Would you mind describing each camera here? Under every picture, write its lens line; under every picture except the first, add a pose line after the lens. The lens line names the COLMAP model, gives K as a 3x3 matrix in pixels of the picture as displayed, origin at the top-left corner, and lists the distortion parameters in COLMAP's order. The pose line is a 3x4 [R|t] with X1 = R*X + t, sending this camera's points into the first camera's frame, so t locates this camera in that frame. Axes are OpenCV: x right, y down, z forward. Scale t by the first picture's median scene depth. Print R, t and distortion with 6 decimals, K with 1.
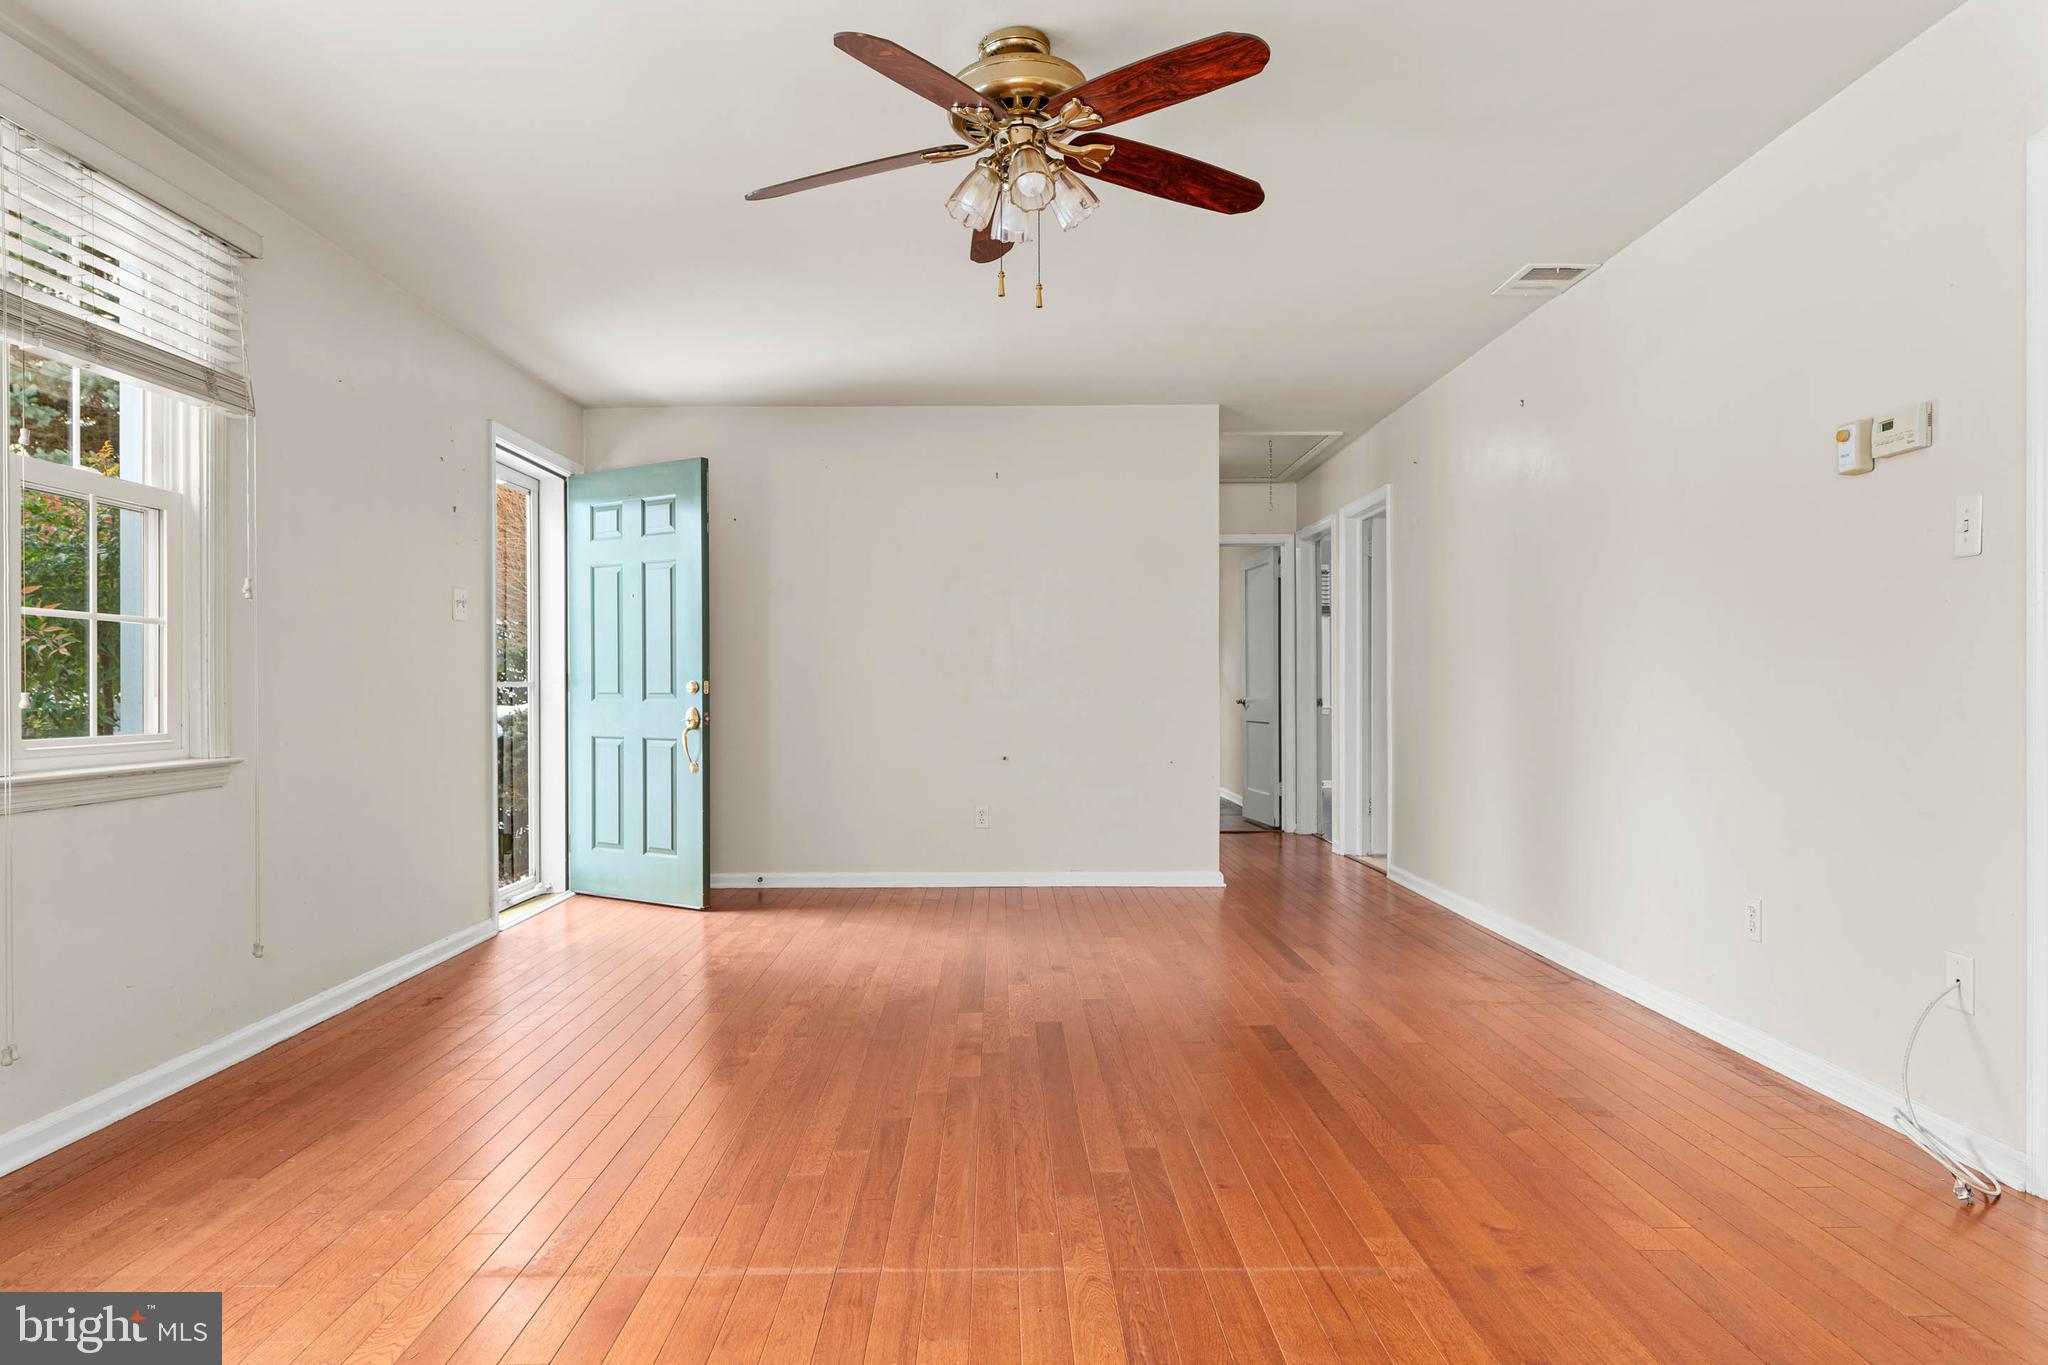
lens RADIAL K [[1209.3, 0, 1009.3], [0, 1209.3, 679.9], [0, 0, 1]] dist [-0.000913, -0.001461]
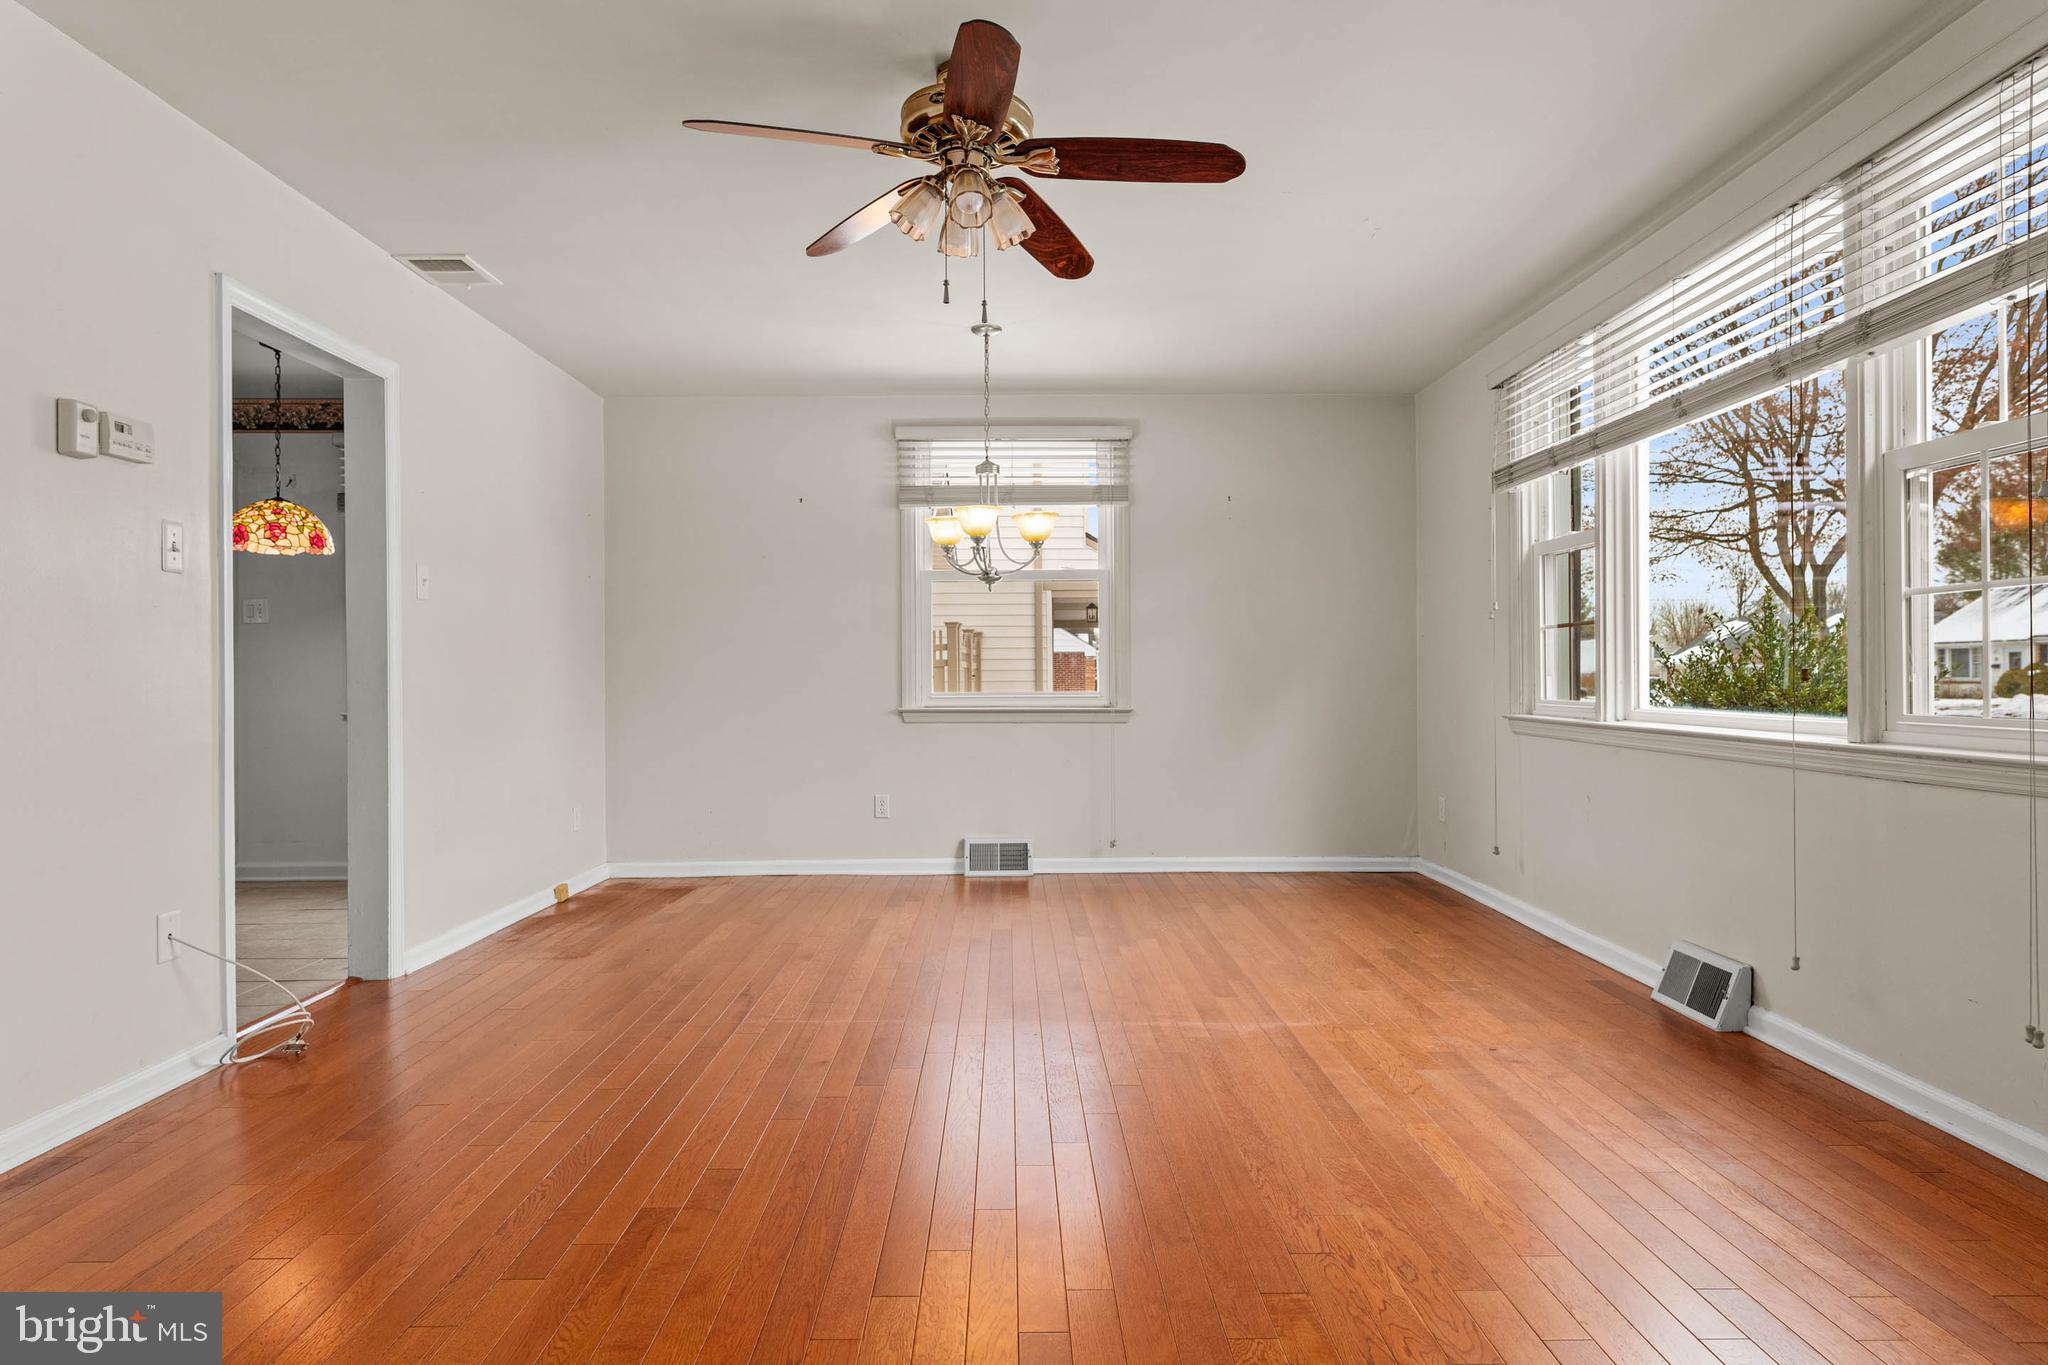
lens RADIAL K [[1209.3, 0, 1009.3], [0, 1209.3, 679.9], [0, 0, 1]] dist [-0.000913, -0.001461]
pose [[-0.999899, 0.010653, 0.009386, -0.030532], [0.010645, 0.999943, -0.000971, 0.011140], [-0.009396, -0.000871, -0.999955, 1.785720]]
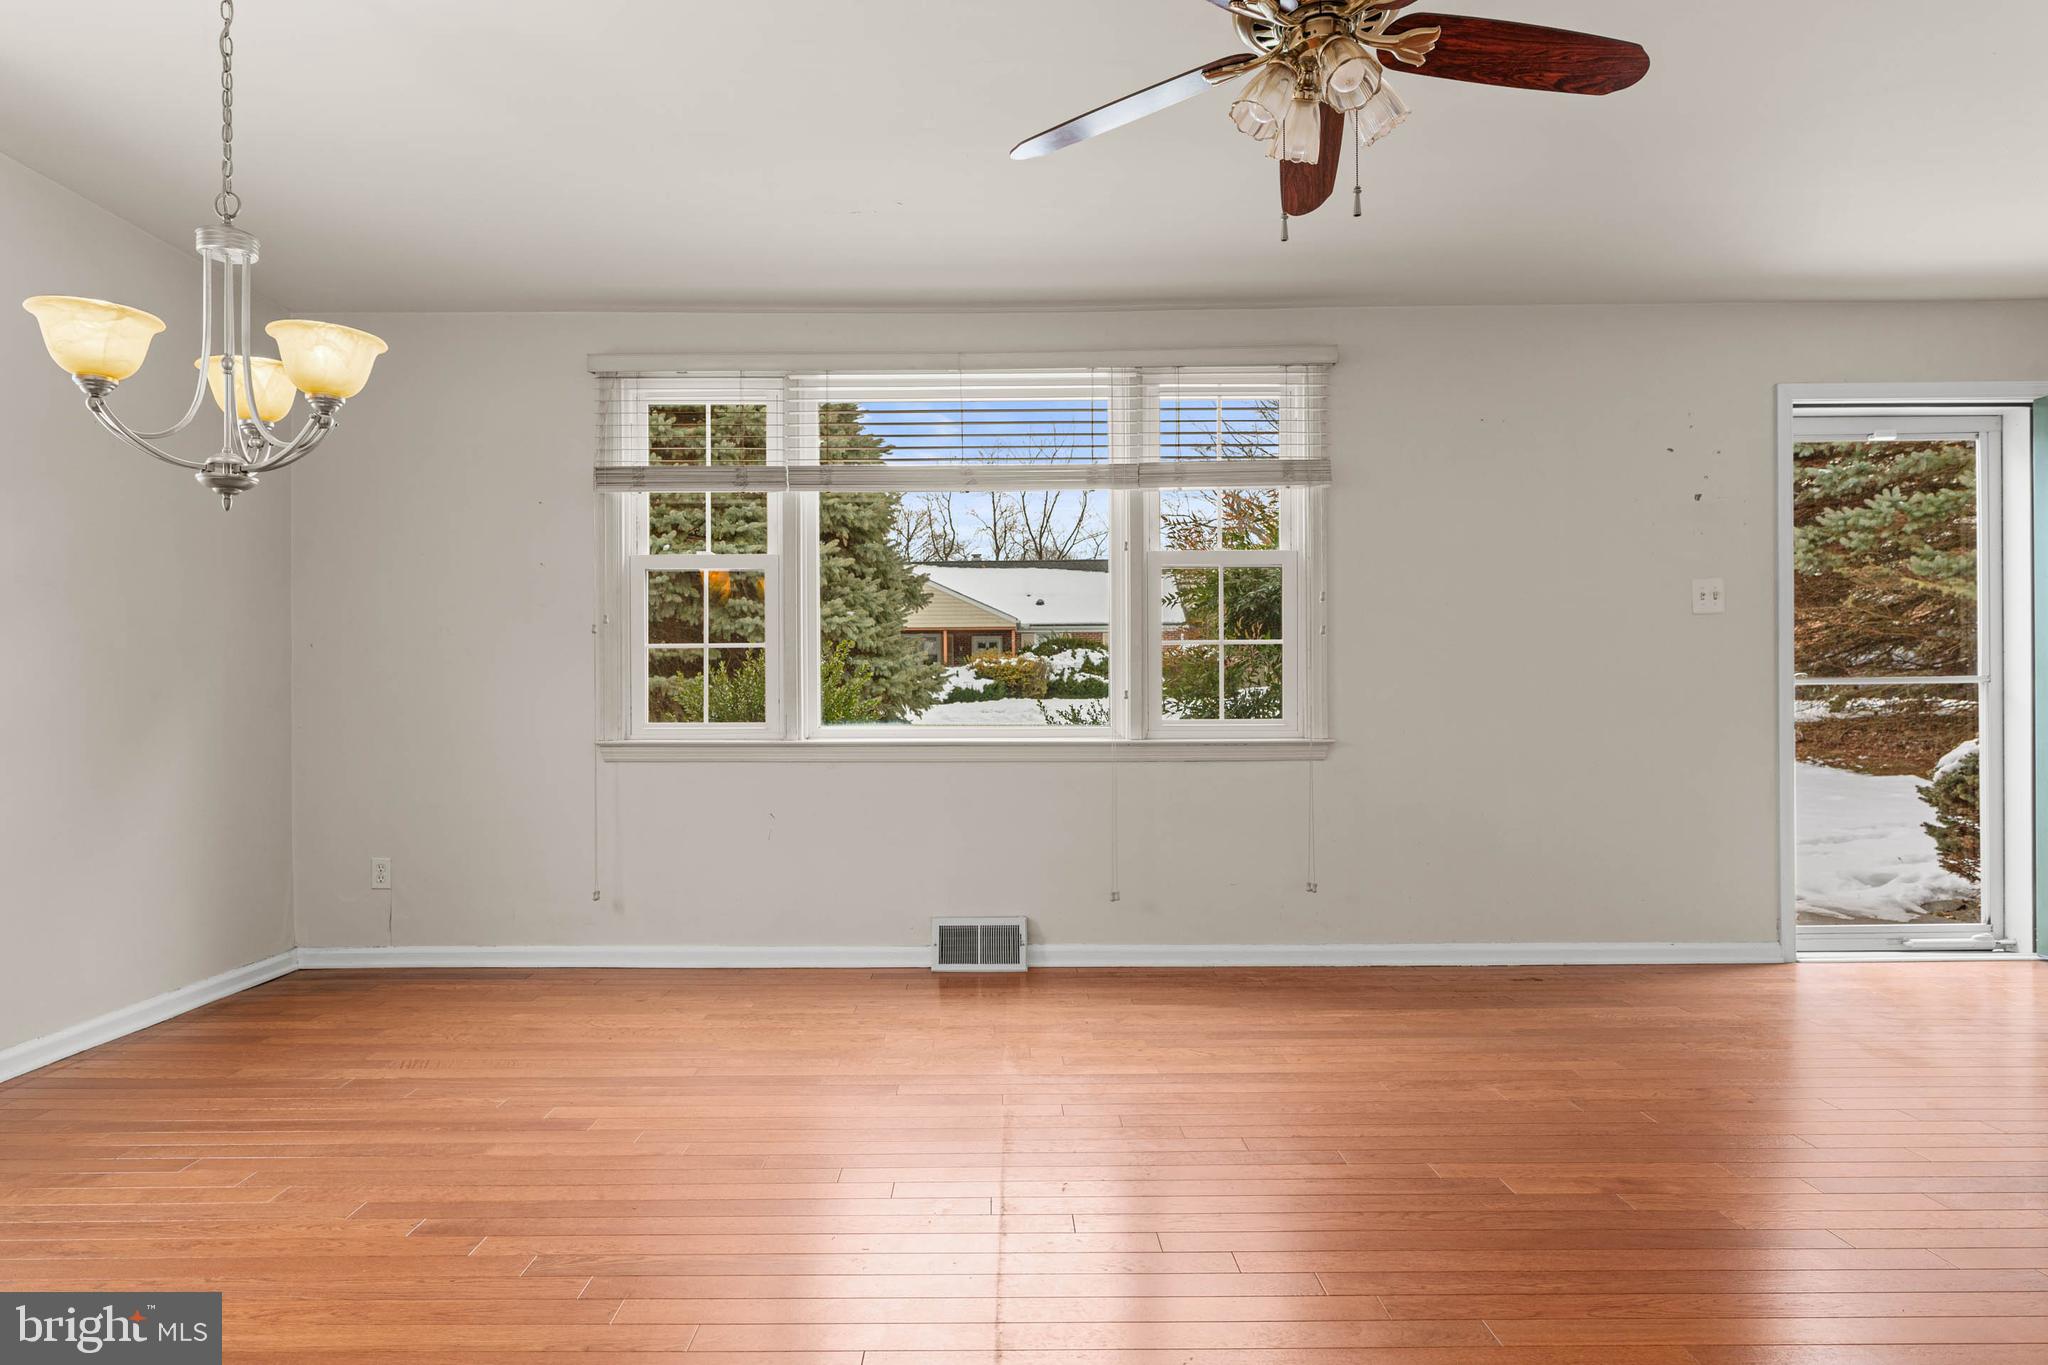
lens RADIAL K [[1162.7, 0, 1025.2], [0, 1162.7, 705.4], [0, 0, 1]] dist [-0.002603, -0.010431]
pose [[0.007986, 0.013854, -0.999872, 0.703541], [0.008929, 0.999863, 0.013925, 0.003421], [0.999928, -0.009040, 0.007862, 0.681316]]
